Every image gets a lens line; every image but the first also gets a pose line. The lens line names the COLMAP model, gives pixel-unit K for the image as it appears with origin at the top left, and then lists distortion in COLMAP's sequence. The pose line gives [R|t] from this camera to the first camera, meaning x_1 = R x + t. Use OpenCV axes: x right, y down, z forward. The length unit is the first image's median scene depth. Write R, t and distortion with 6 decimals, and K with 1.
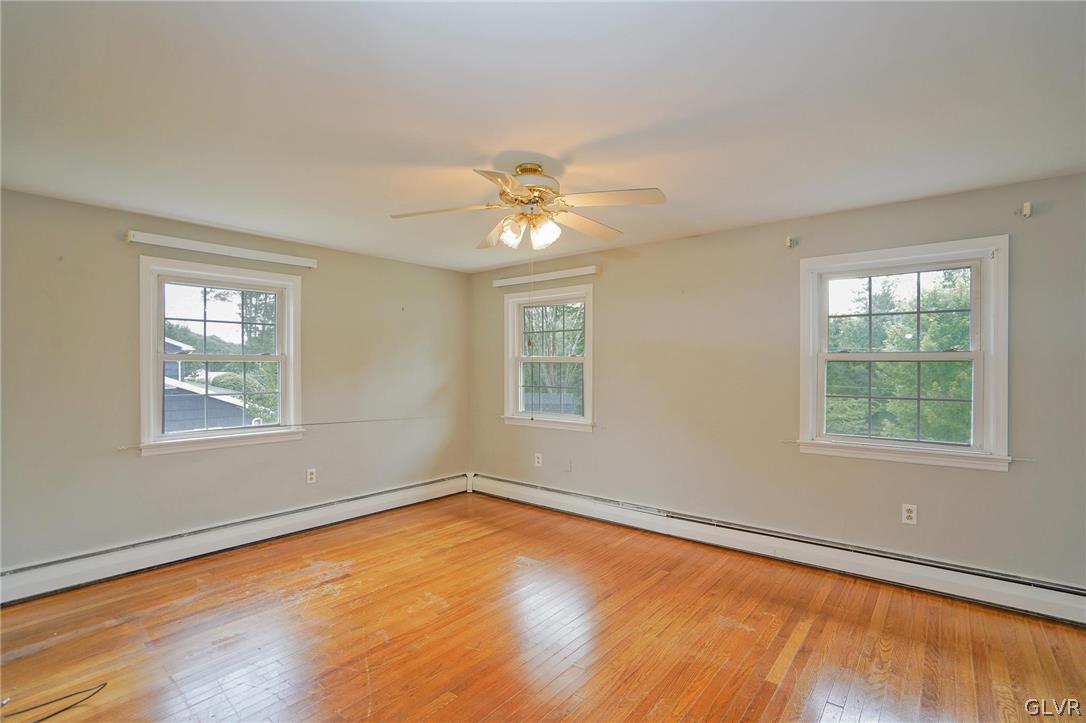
lens RADIAL K [[498.1, 0, 539.2], [0, 498.1, 366.3], [0, 0, 1]] dist [-0.050588, 0.017510]
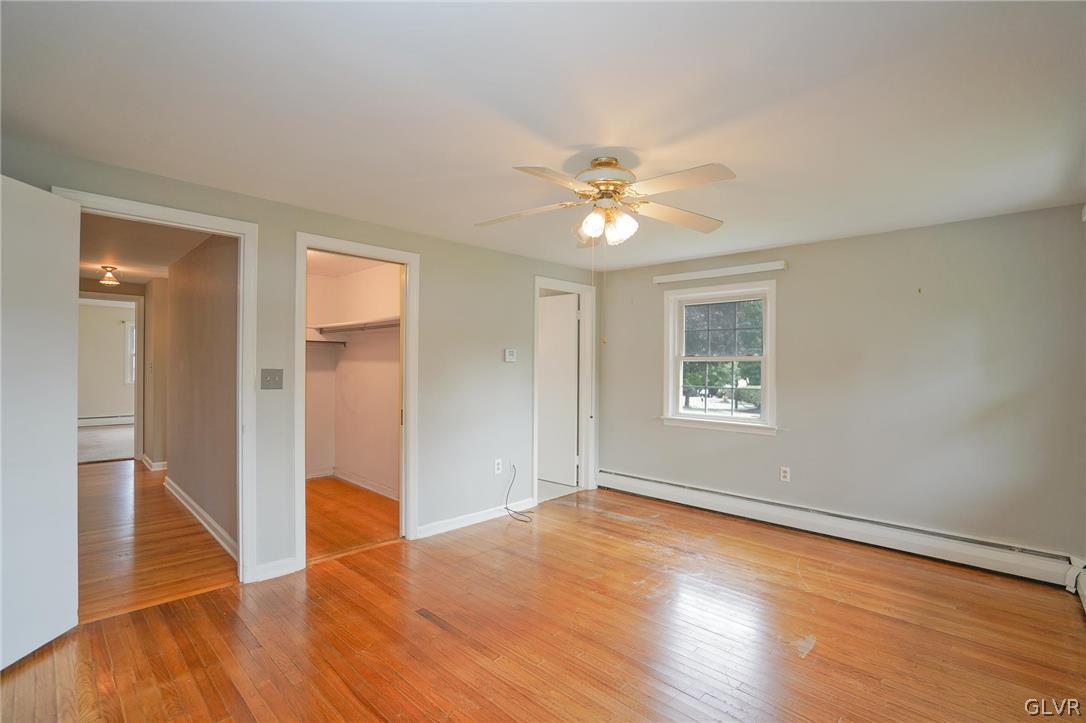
lens RADIAL K [[498.1, 0, 539.2], [0, 498.1, 366.3], [0, 0, 1]] dist [-0.050588, 0.017510]
pose [[-0.076943, 0.006357, -0.997015, 0.802281], [-0.003320, 0.999973, 0.006632, -0.008393], [0.997030, 0.003820, -0.076919, 0.778206]]
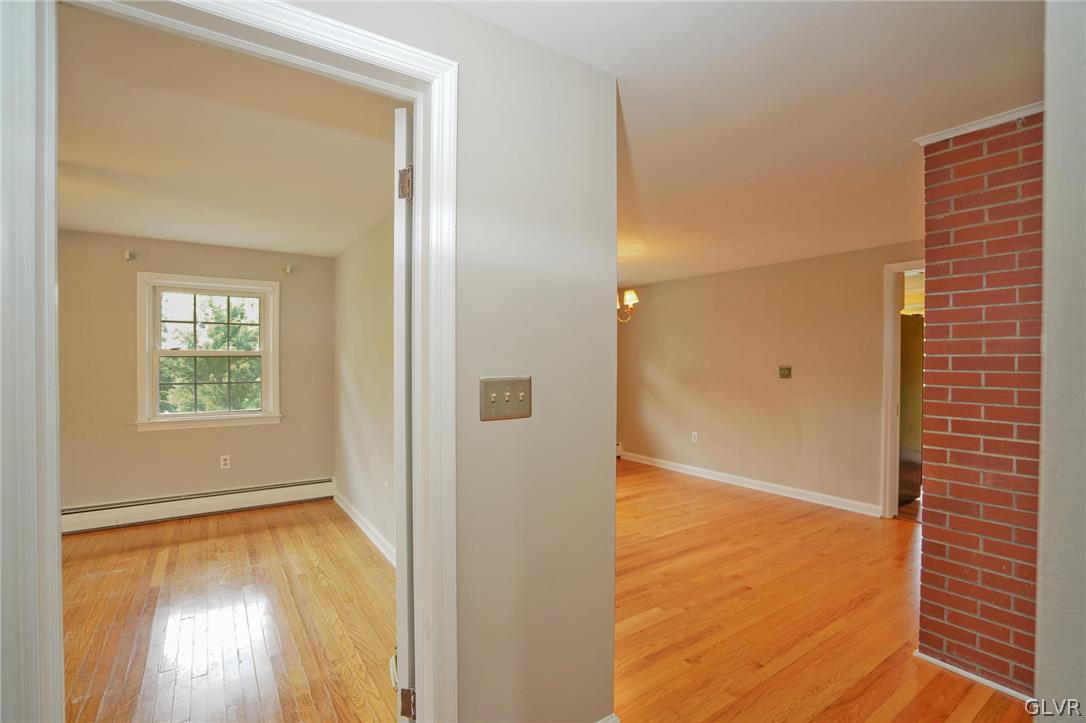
lens RADIAL K [[498.1, 0, 539.2], [0, 498.1, 366.3], [0, 0, 1]] dist [-0.050588, 0.017510]
pose [[0.279591, -0.012380, 0.960040, -0.370942], [-0.000059, 0.999917, 0.012912, -0.001341], [-0.960119, -0.003666, 0.279567, -0.308555]]
